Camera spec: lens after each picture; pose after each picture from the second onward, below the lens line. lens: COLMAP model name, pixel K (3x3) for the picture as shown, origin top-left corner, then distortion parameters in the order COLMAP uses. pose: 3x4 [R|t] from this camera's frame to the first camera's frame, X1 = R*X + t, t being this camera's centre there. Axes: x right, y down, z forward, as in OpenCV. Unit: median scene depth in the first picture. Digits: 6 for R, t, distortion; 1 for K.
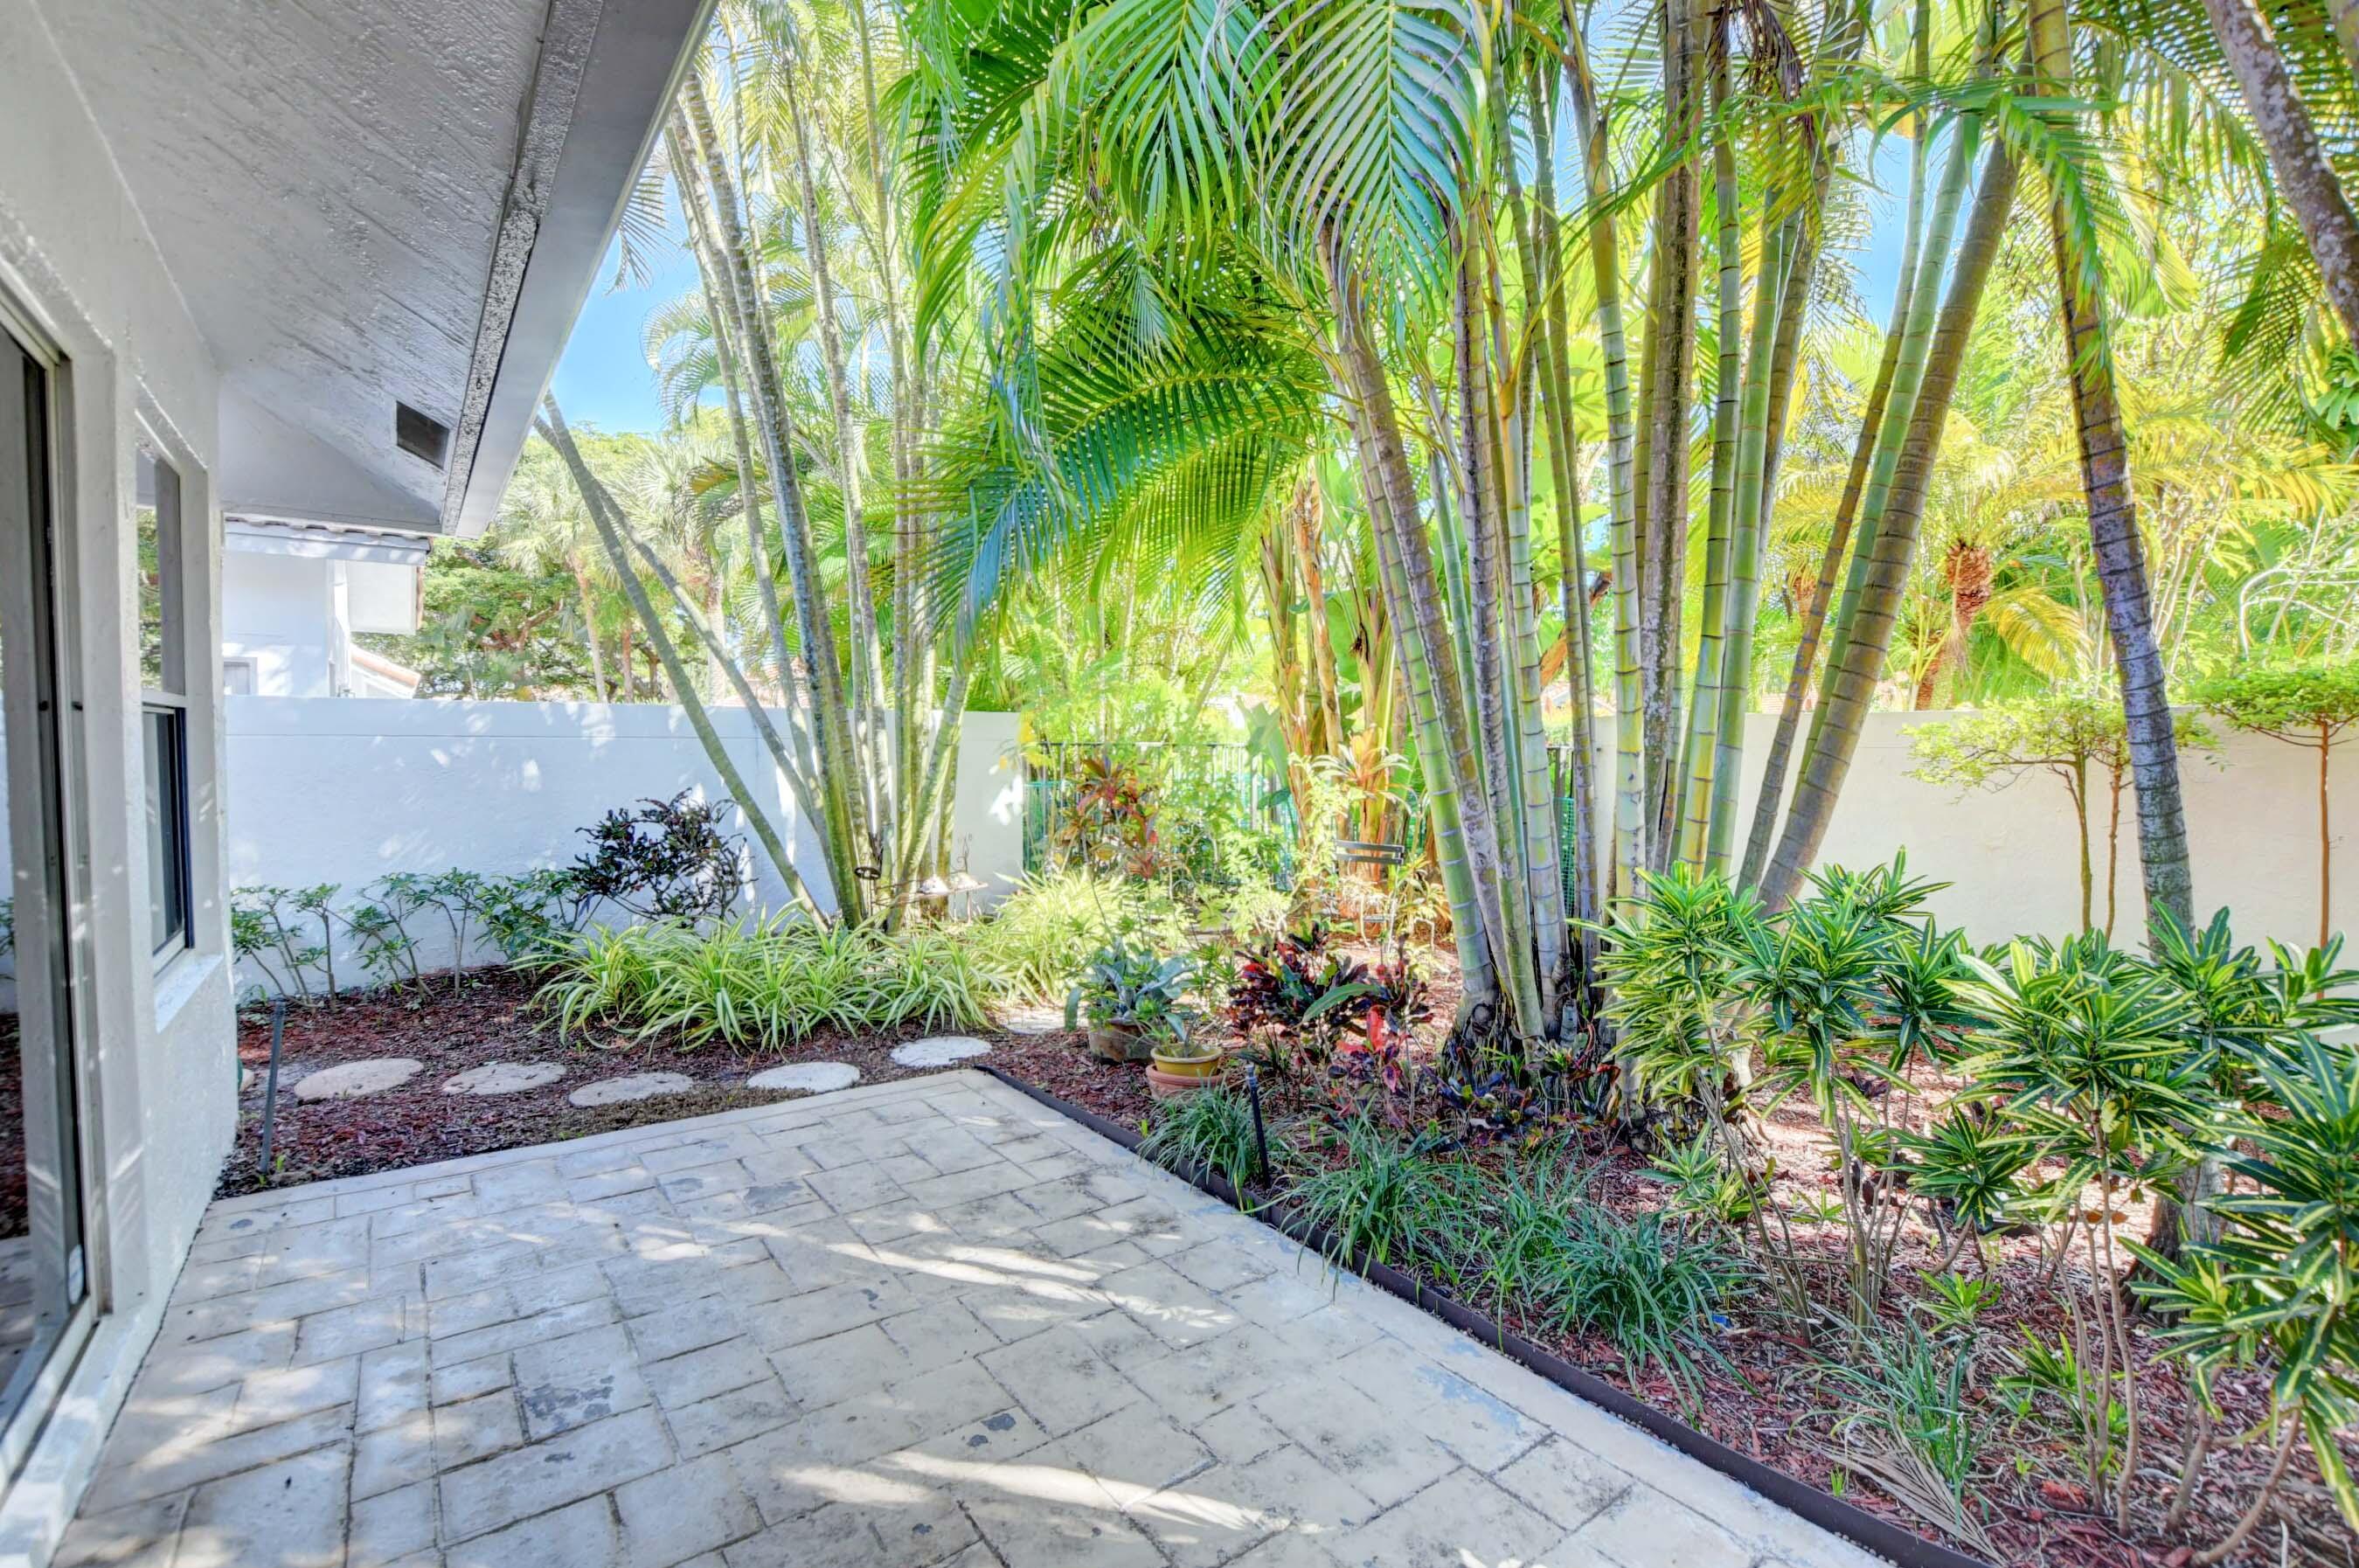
lens RADIAL K [[1042.2, 0, 1174.6], [0, 1042.2, 788.6], [0, 0, 1]] dist [-0.023233, 0.000001]
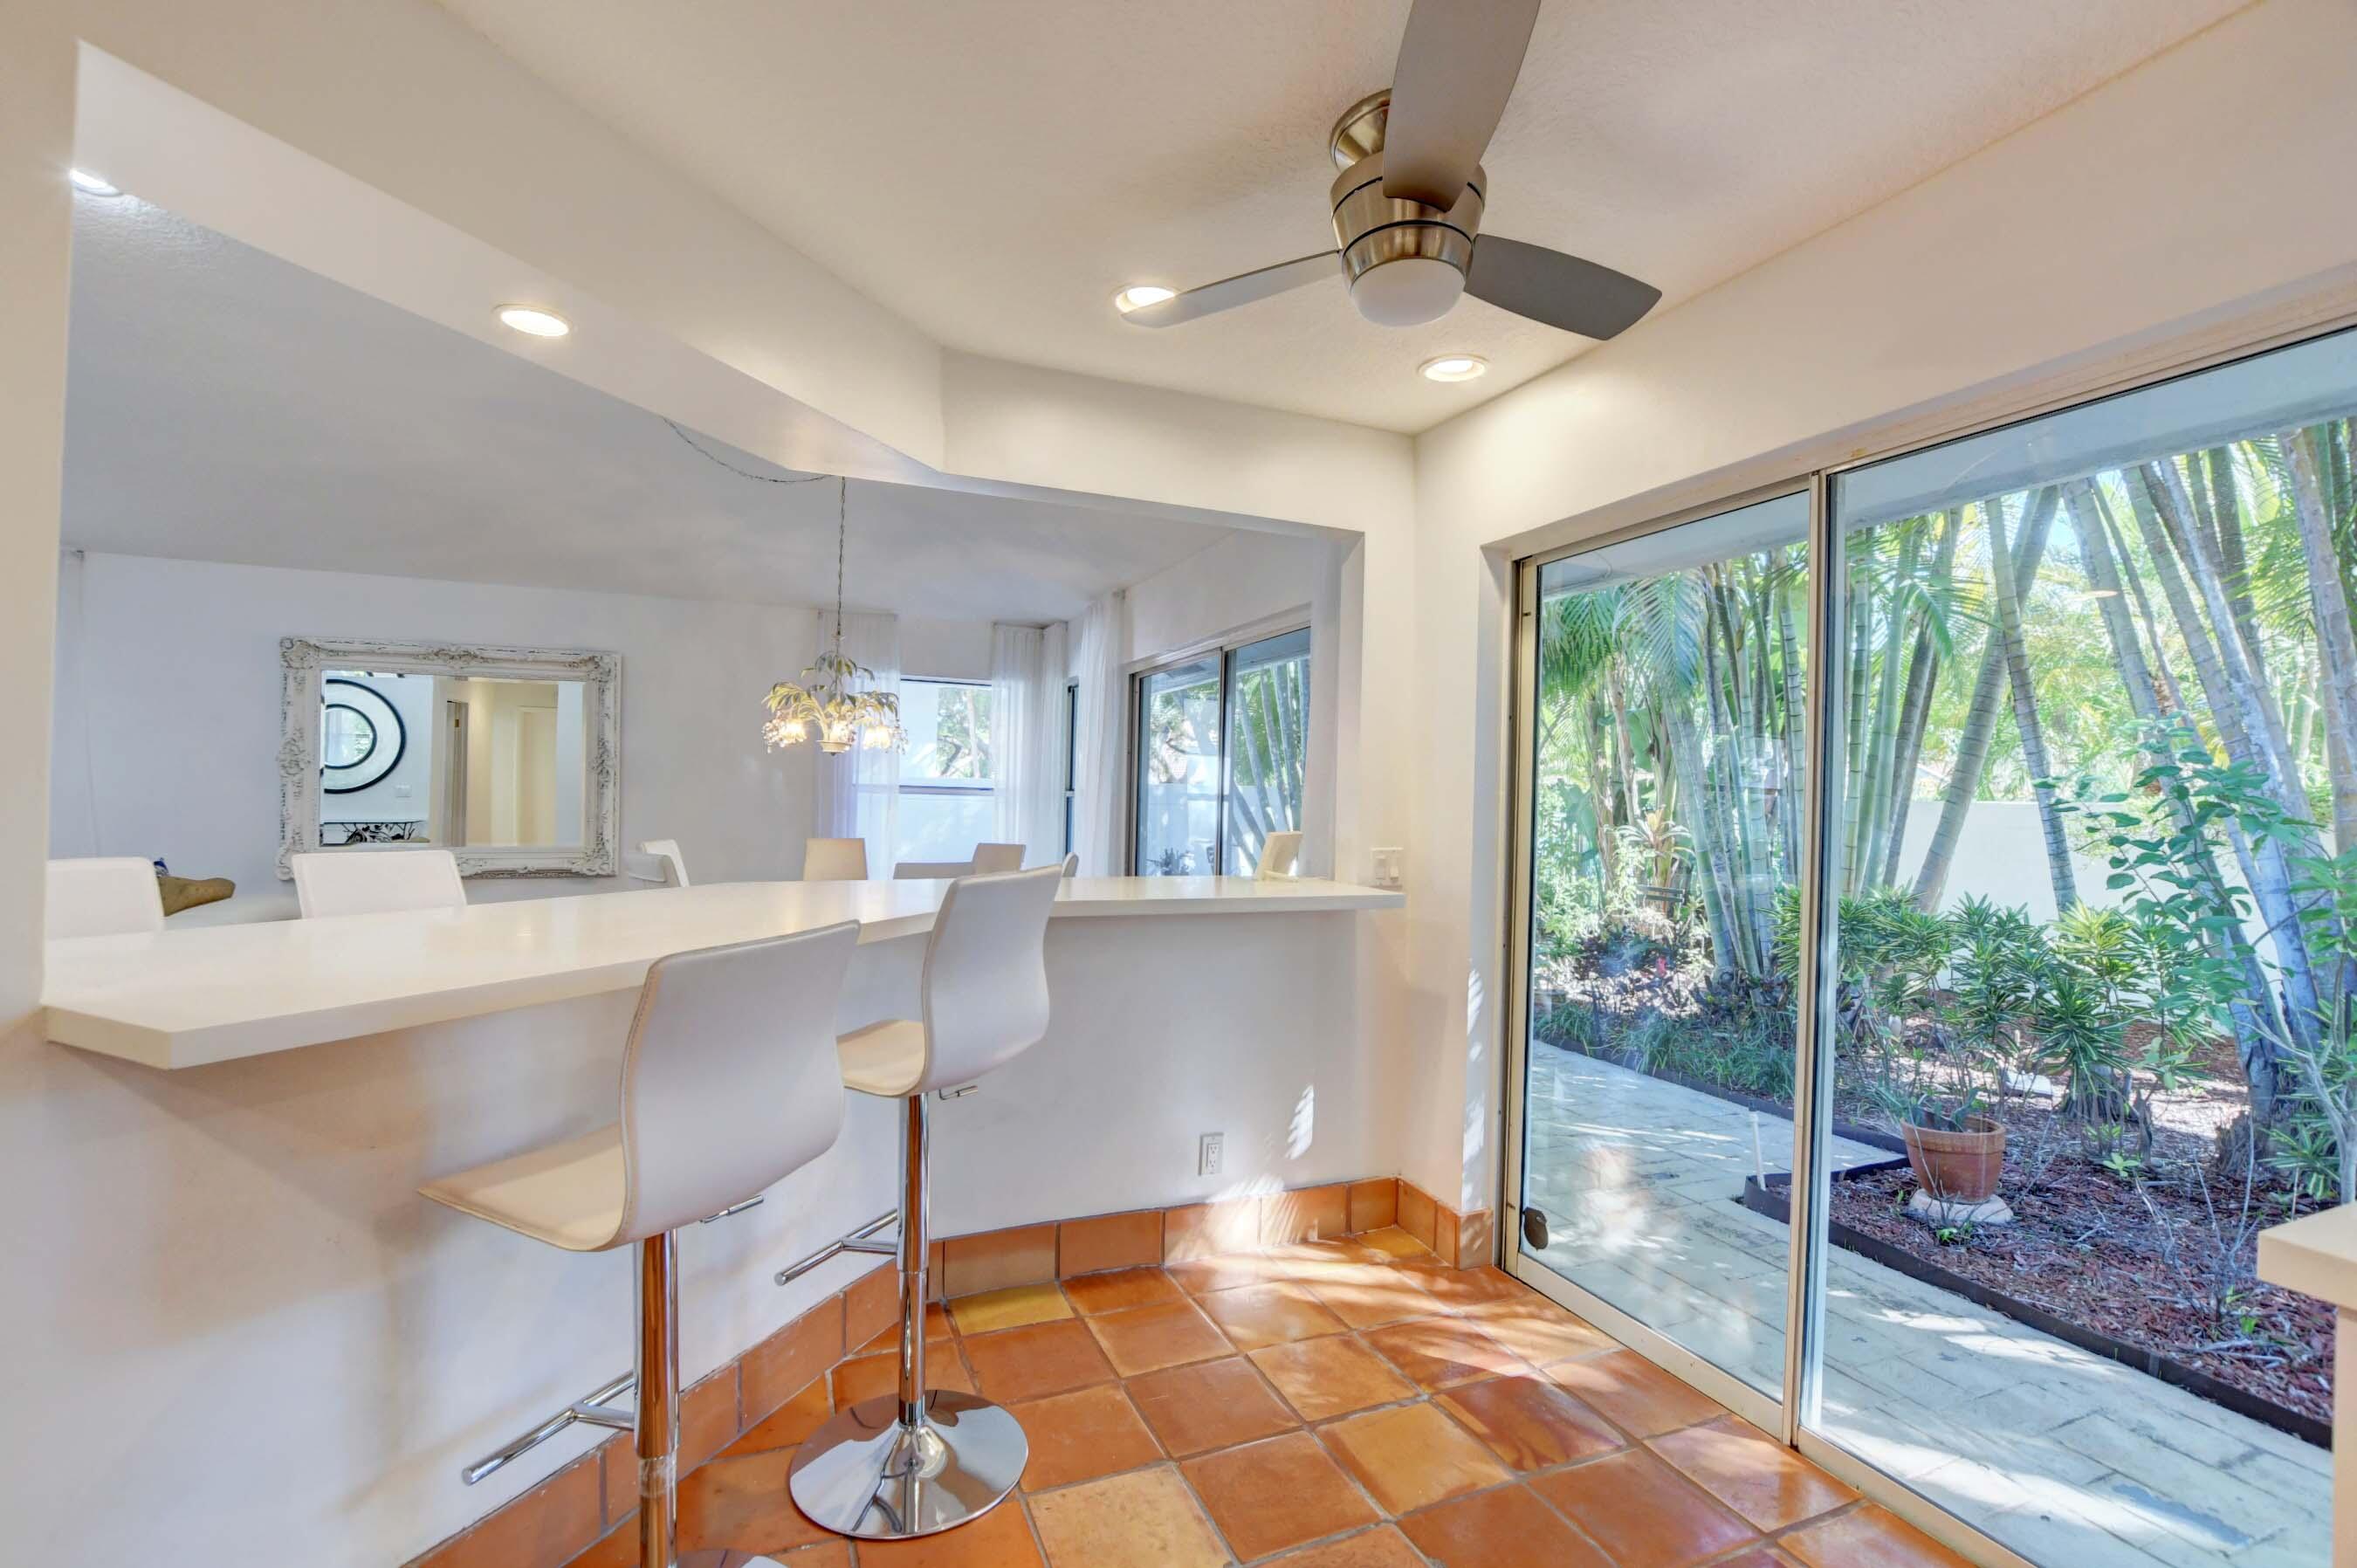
lens RADIAL K [[1041.4, 0, 1173.6], [0, 1041.4, 788.6], [0, 0, 1]] dist [-0.023233, 0.000001]
pose [[0.966756, 0.012632, -0.255389, -0.090816], [-0.027389, 0.998149, -0.054306, 0.010409], [0.254231, 0.059496, 0.965312, -0.518826]]
